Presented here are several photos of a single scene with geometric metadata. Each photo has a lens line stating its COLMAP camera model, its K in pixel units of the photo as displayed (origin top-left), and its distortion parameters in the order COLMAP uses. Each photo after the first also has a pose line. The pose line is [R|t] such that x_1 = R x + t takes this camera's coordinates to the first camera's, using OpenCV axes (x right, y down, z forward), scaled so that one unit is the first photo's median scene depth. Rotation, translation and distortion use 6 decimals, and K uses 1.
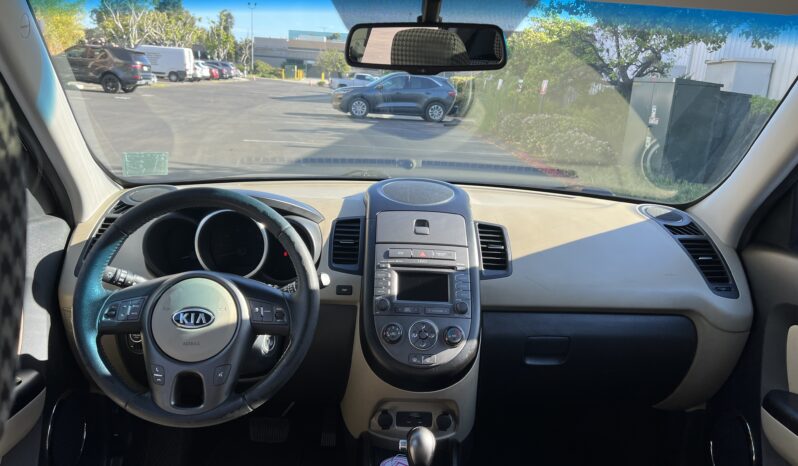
lens RADIAL K [[614.9, 0, 404.0], [0, 614.9, 238.4], [0, 0, 1]] dist [0.064468, -0.096373]
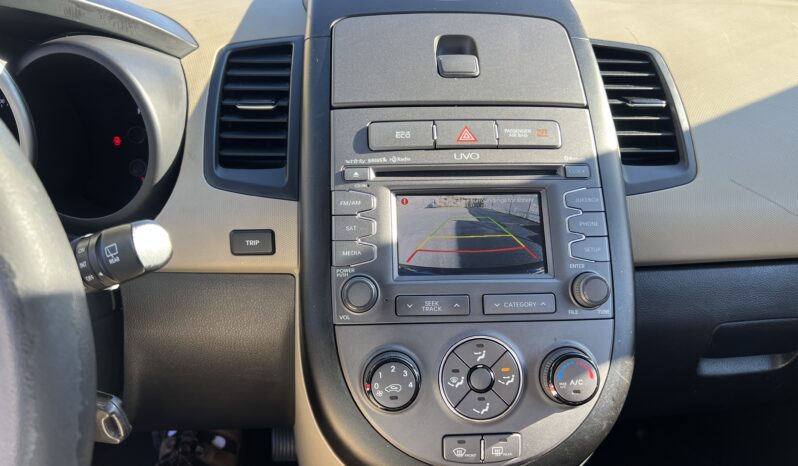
lens RADIAL K [[614.9, 0, 405.8], [0, 614.9, 237.5], [0, 0, 1]] dist [0.064468, -0.096373]
pose [[0.998912, -0.043043, 0.017929, -0.012522], [0.037810, 0.972752, 0.228743, 0.000910], [-0.027286, -0.227816, 0.973322, 0.638114]]
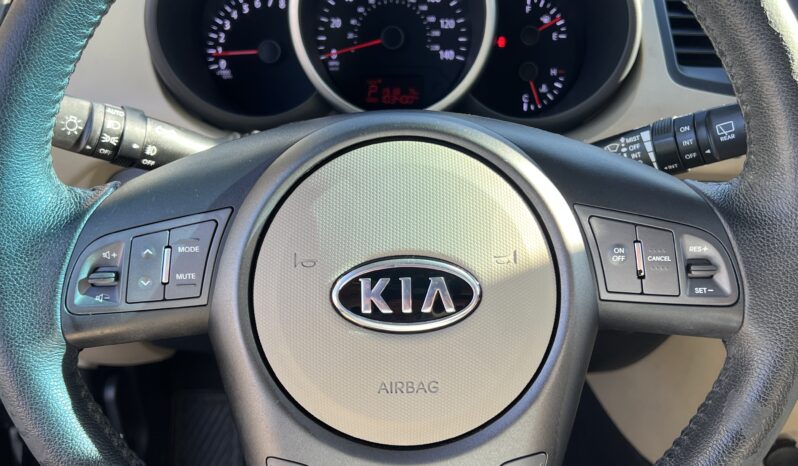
lens RADIAL K [[812.3, 0, 403.6], [0, 812.3, 235.8], [0, 0, 1]] dist [0.051822, 0.000000]
pose [[0.999310, -0.015759, -0.033622, -0.262092], [0.023932, 0.965663, 0.258692, 0.010232], [0.028390, -0.259318, 0.965375, 0.529320]]
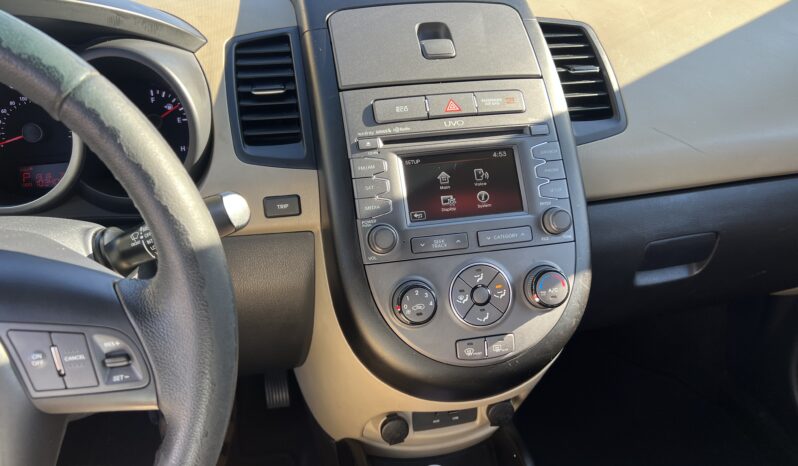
lens RADIAL K [[614.9, 0, 403.5], [0, 614.9, 236.6], [0, 0, 1]] dist [0.064468, -0.096373]
pose [[0.983865, -0.128525, 0.124466, -0.068928], [0.087268, 0.952041, 0.293262, -0.017306], [-0.156188, -0.277669, 0.947895, 0.557519]]
